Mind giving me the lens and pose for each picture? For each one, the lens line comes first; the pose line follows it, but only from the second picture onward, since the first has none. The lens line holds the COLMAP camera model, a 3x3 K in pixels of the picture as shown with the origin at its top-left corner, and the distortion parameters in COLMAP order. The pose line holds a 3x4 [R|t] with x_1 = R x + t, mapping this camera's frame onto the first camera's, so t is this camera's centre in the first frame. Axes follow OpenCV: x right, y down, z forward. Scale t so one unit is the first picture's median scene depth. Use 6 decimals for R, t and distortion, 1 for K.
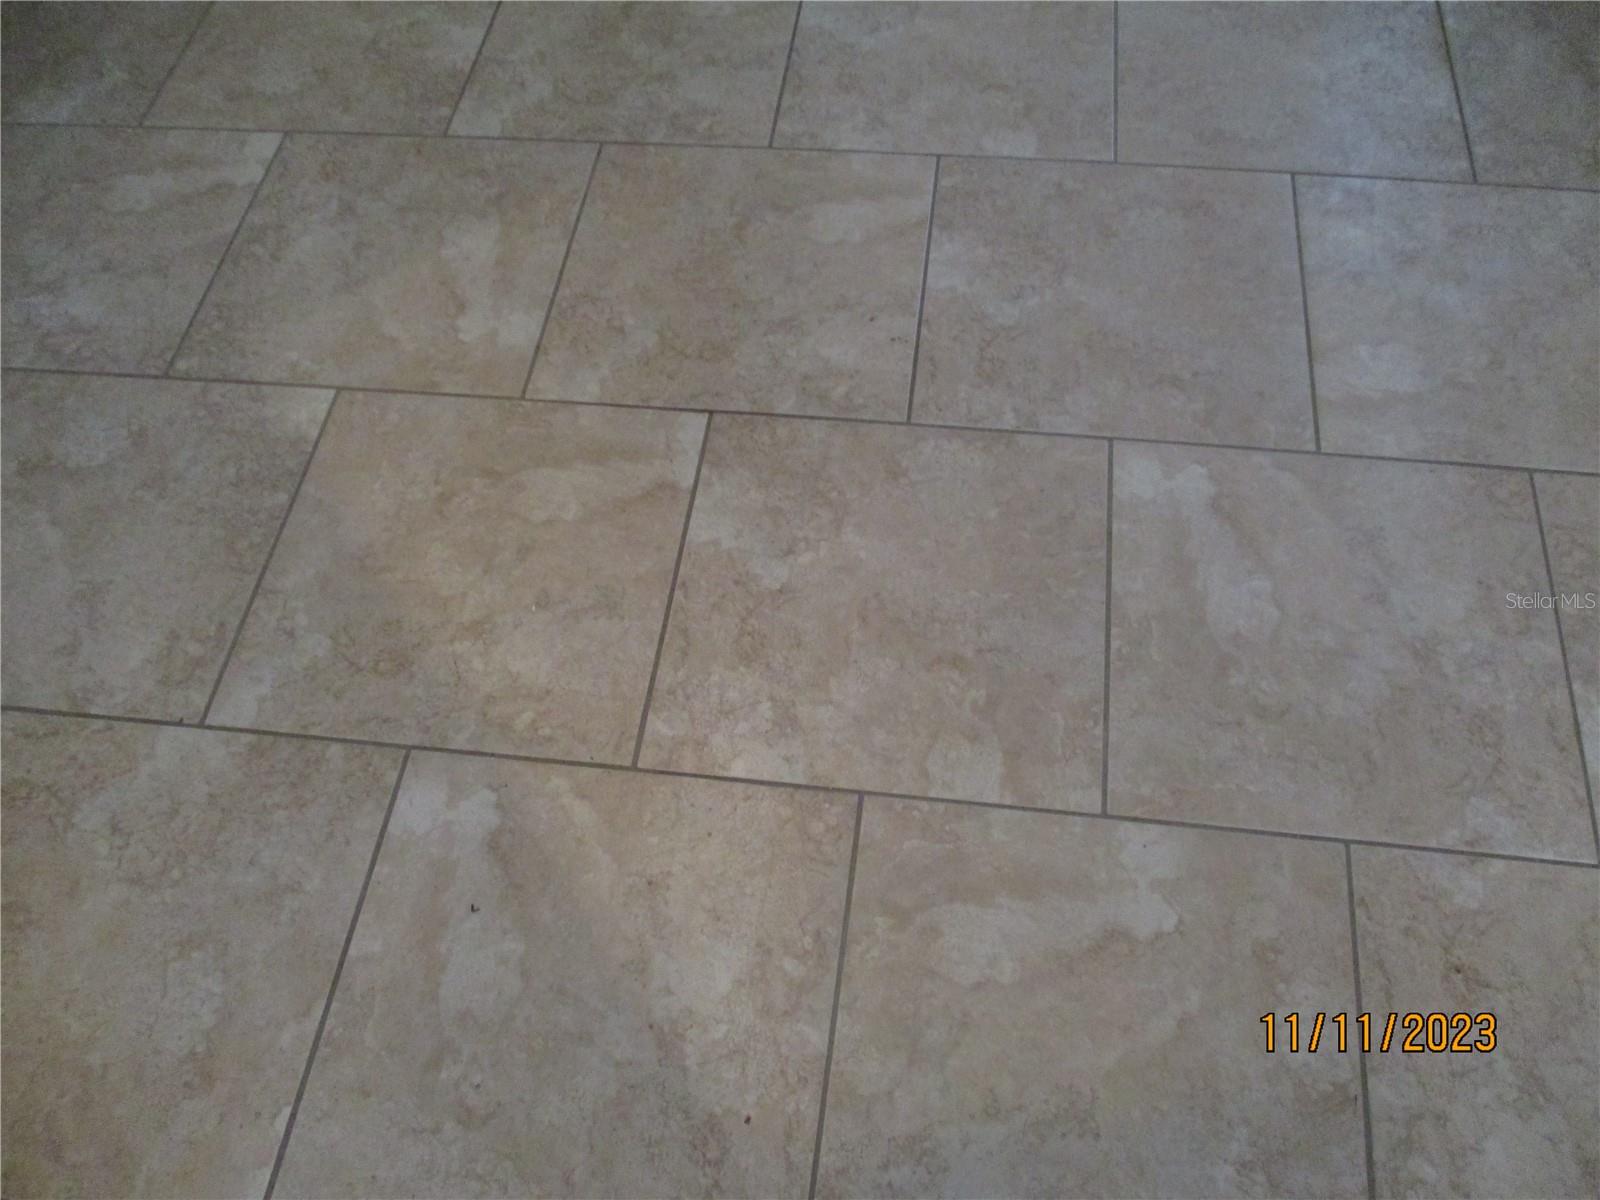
lens RADIAL K [[1318.6, 0, 803.3], [0, 1318.6, 602.9], [0, 0, 1]] dist [-0.028118, 0.001037]
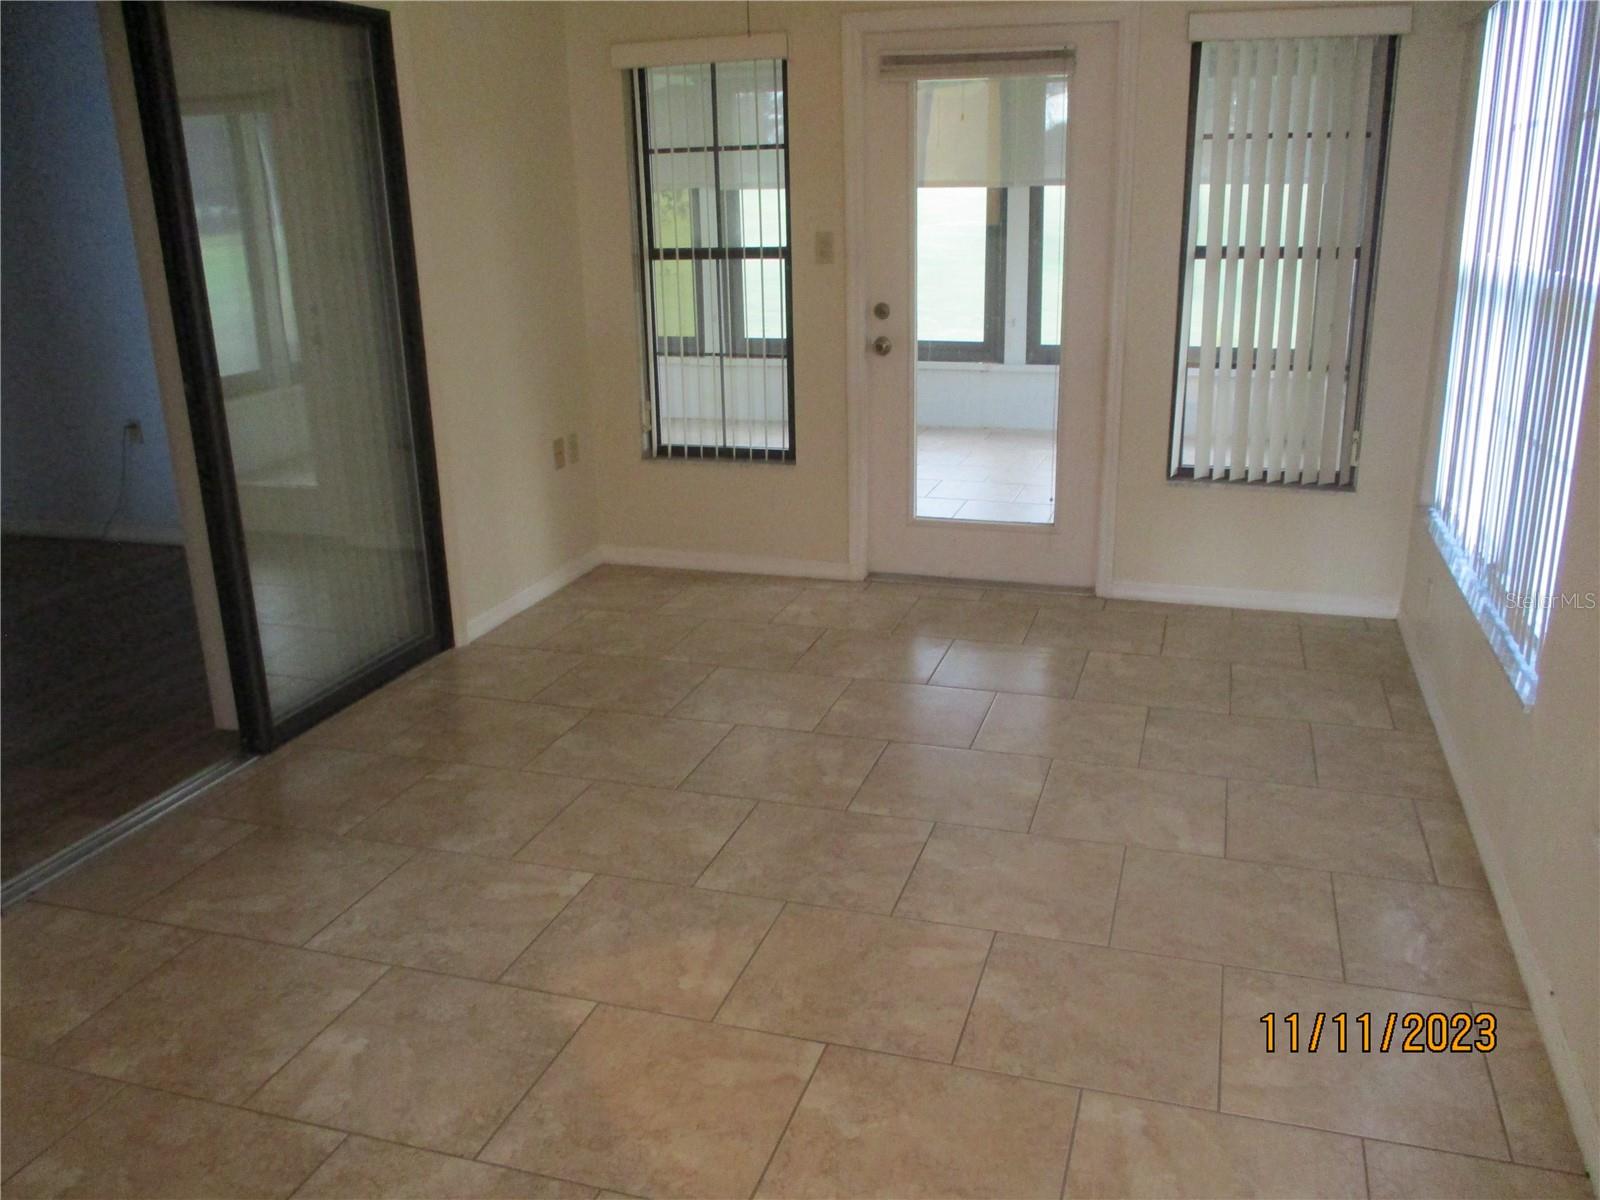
lens RADIAL K [[1318.6, 0, 801.9], [0, 1318.6, 599.3], [0, 0, 1]] dist [-0.028118, 0.001037]
pose [[0.983244, 0.089581, -0.158763, 0.101266], [-0.171551, 0.749257, -0.639675, 0.466327], [0.061652, 0.656192, 0.752071, -0.525414]]
